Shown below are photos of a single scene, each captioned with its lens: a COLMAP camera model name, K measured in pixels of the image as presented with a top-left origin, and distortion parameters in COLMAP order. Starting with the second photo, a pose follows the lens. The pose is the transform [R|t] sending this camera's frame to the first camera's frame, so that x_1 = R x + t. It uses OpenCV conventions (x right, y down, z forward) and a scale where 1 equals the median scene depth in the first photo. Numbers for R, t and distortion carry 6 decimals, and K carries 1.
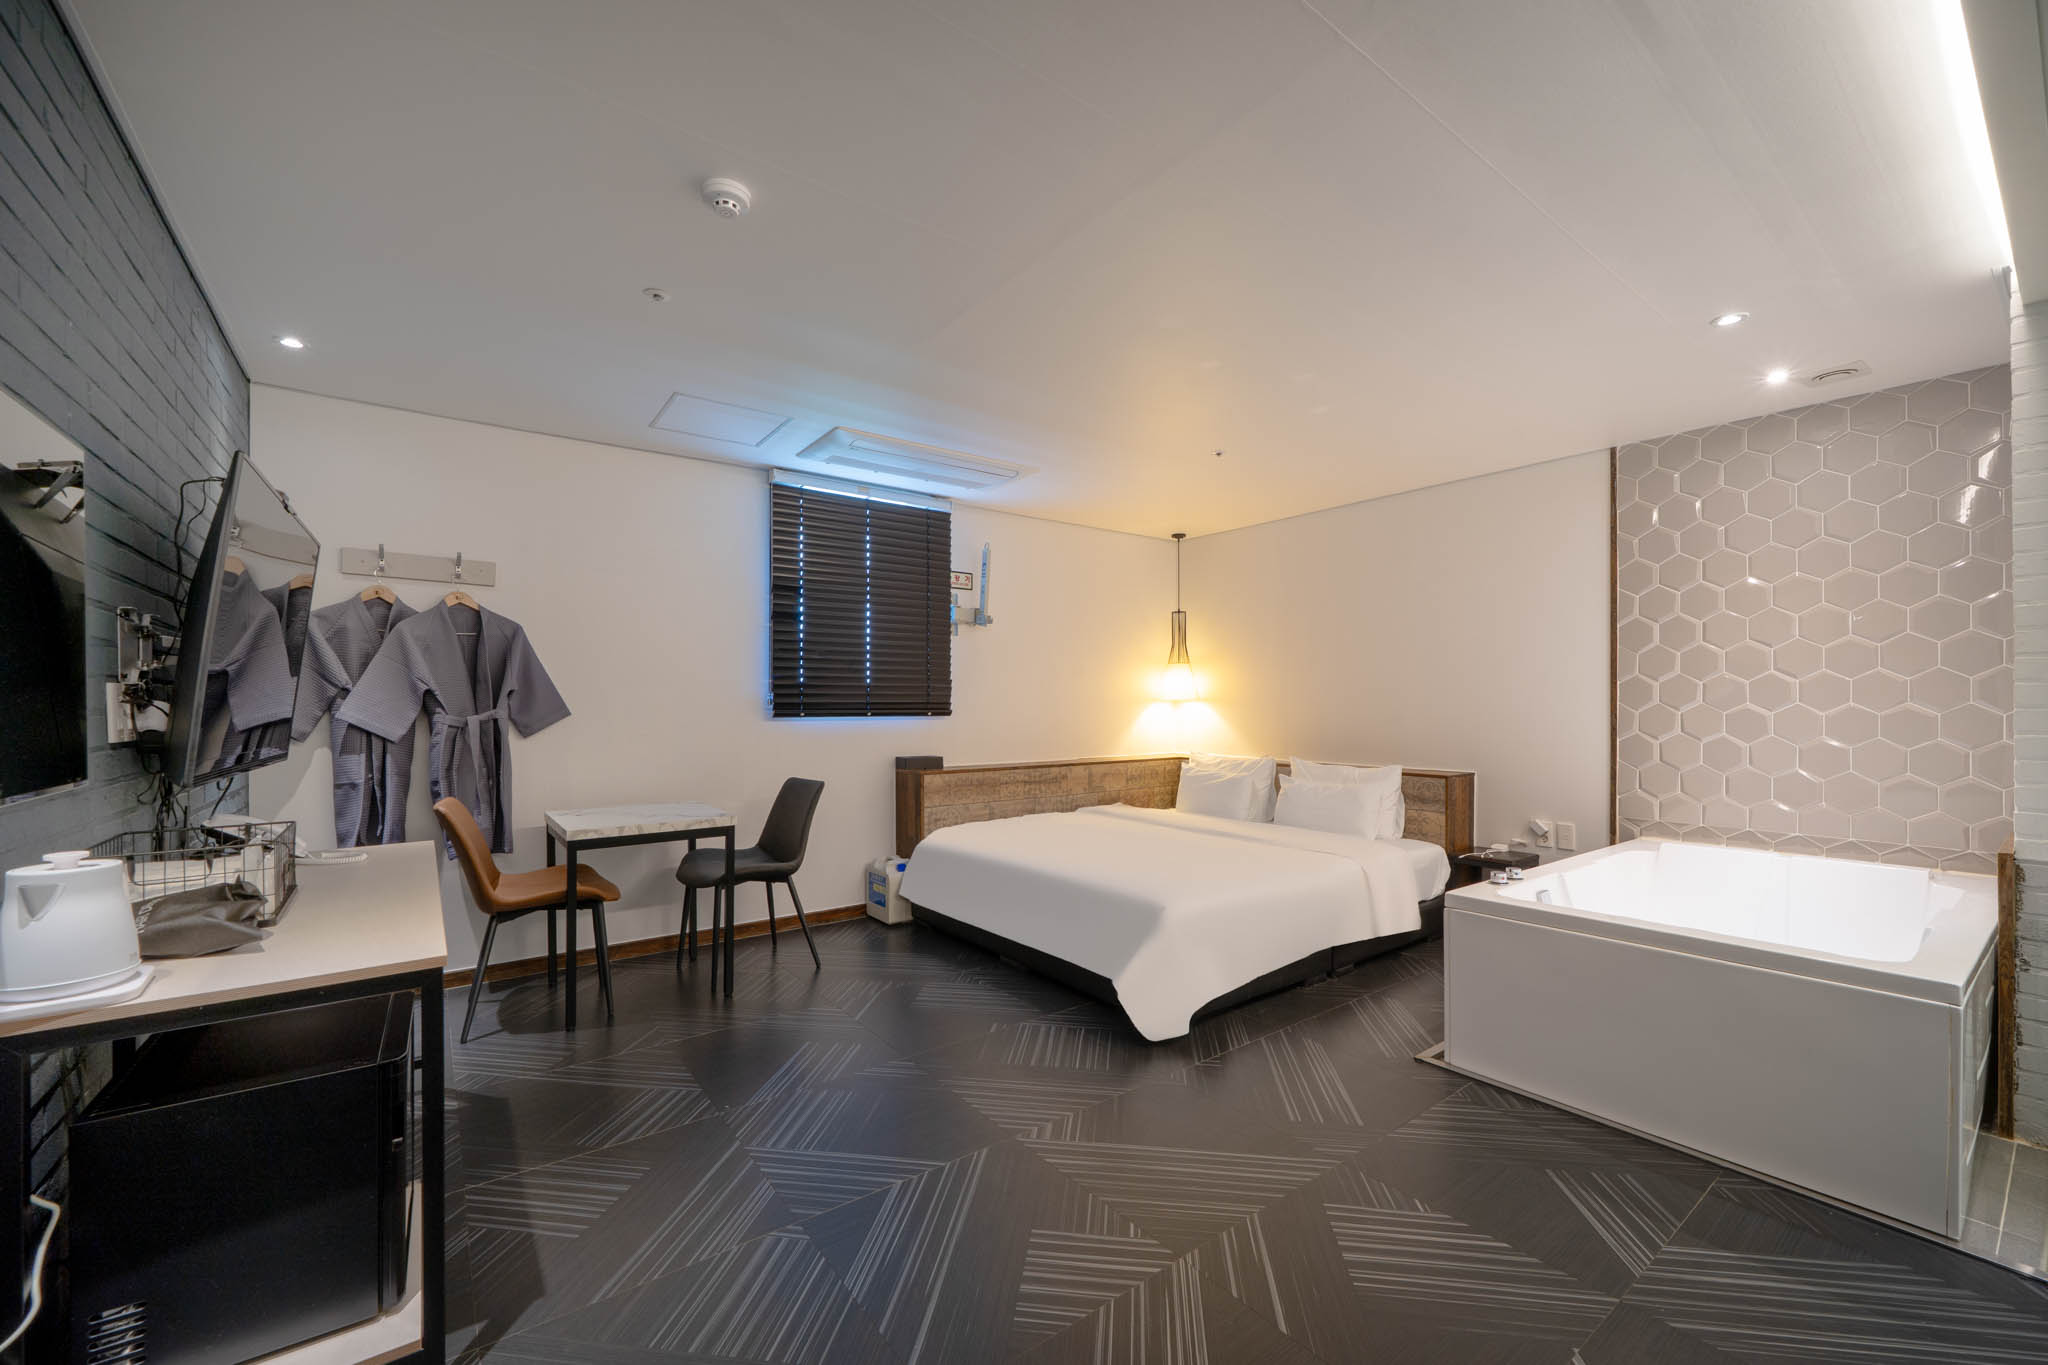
lens RADIAL K [[752.5, 0, 1024.0], [0, 752.5, 705.3], [0, 0, 1]] dist [0.000499, 0.000039]
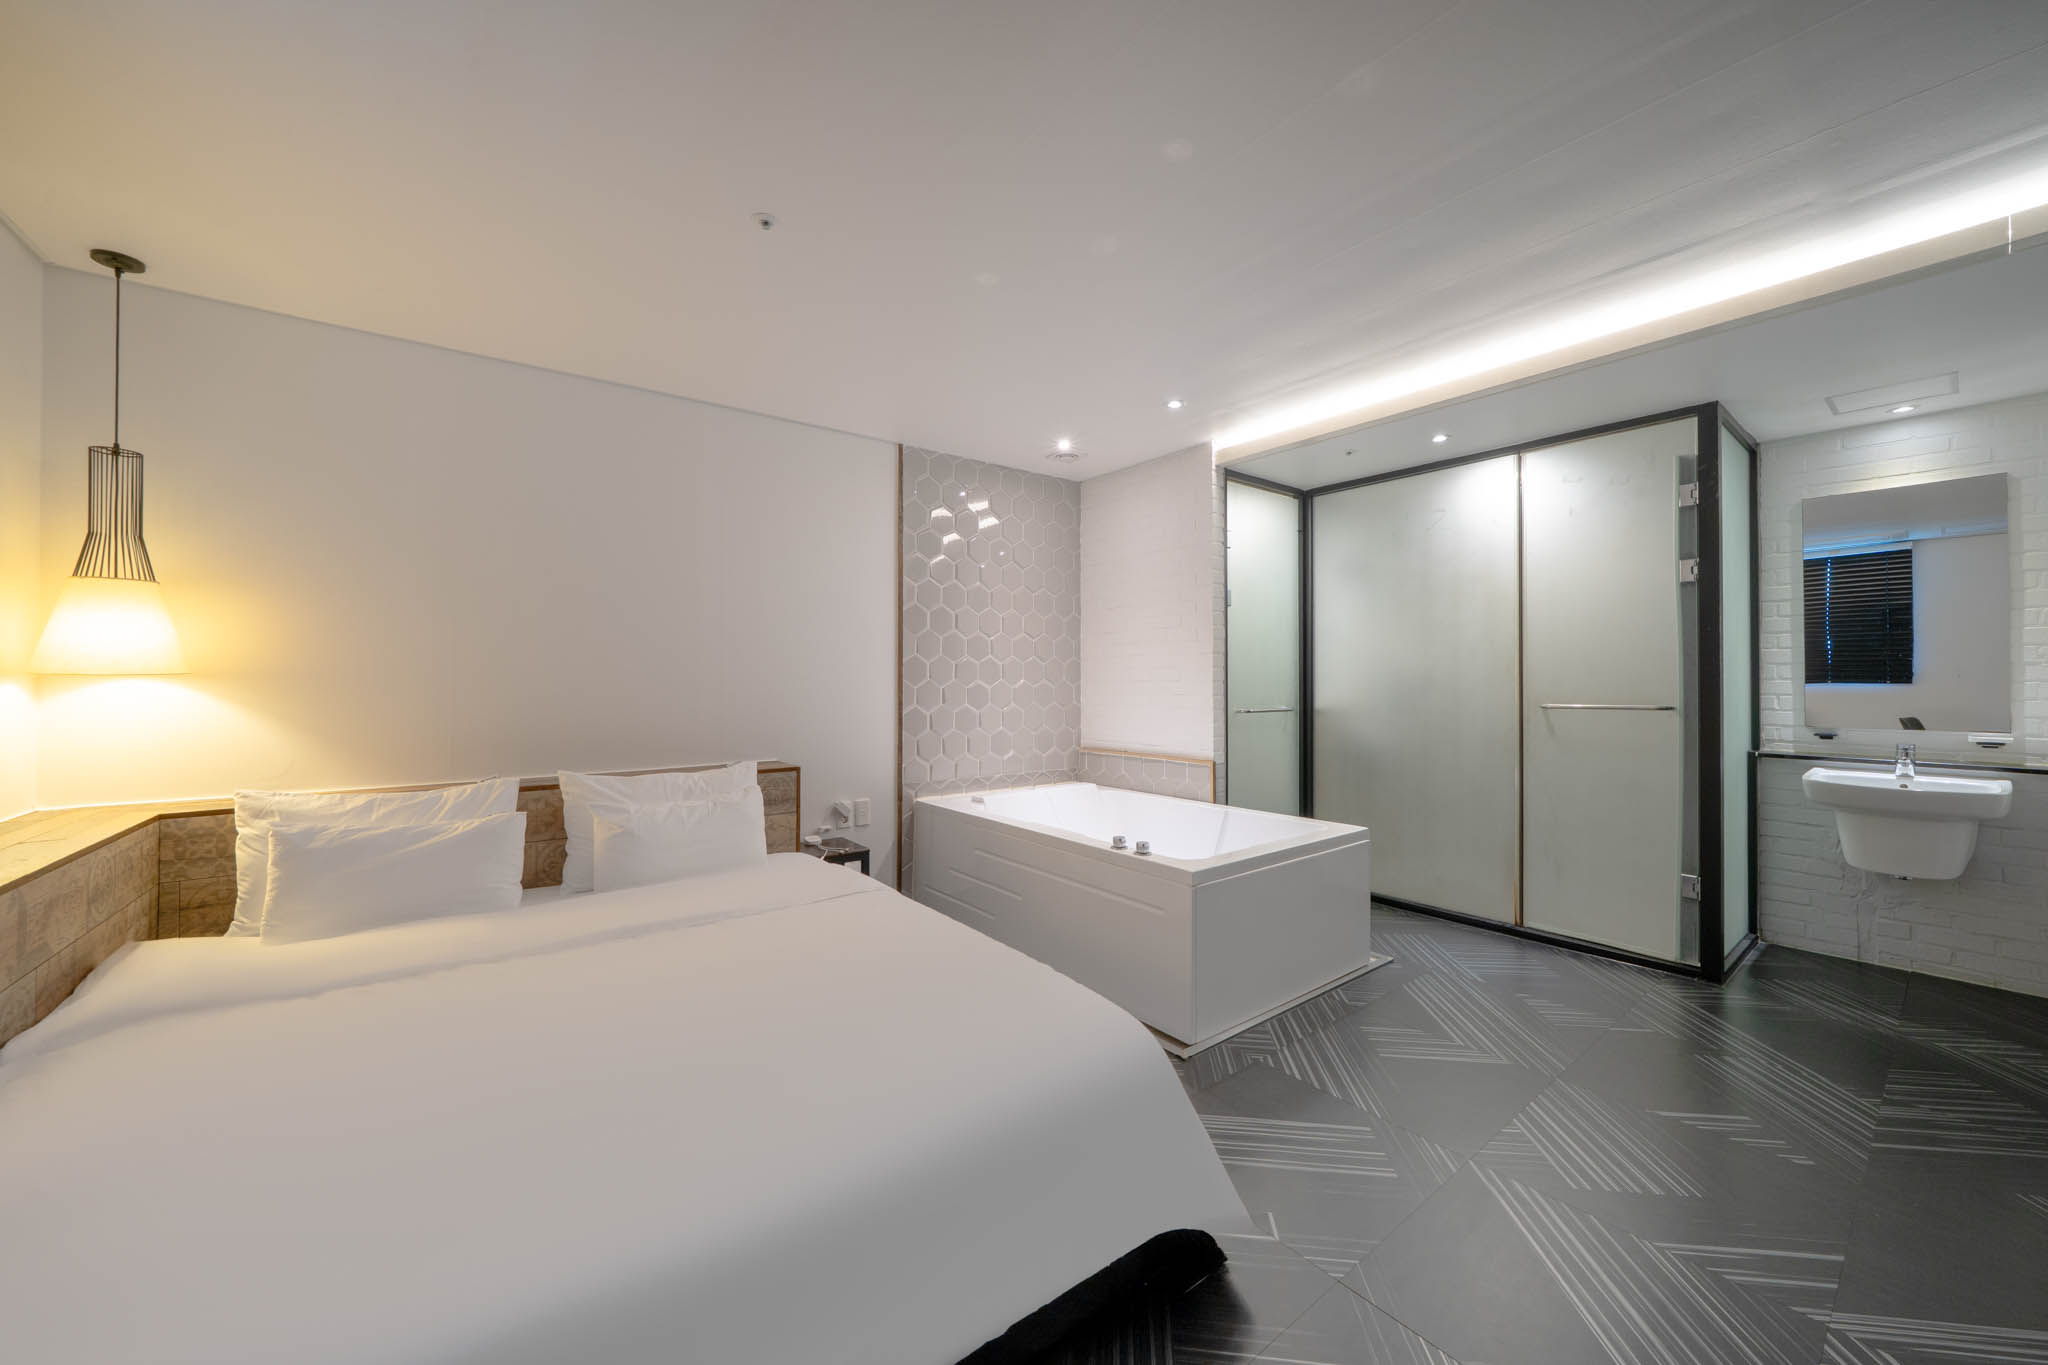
lens RADIAL K [[737.6, 0, 1024.7], [0, 737.6, 675.8], [0, 0, 1]] dist [0.000132, -0.000041]
pose [[0.016982, 0.003828, 0.999848, -0.276150], [0.002240, 0.999990, -0.003867, -0.004207], [-0.999853, 0.002305, 0.016973, 0.806334]]
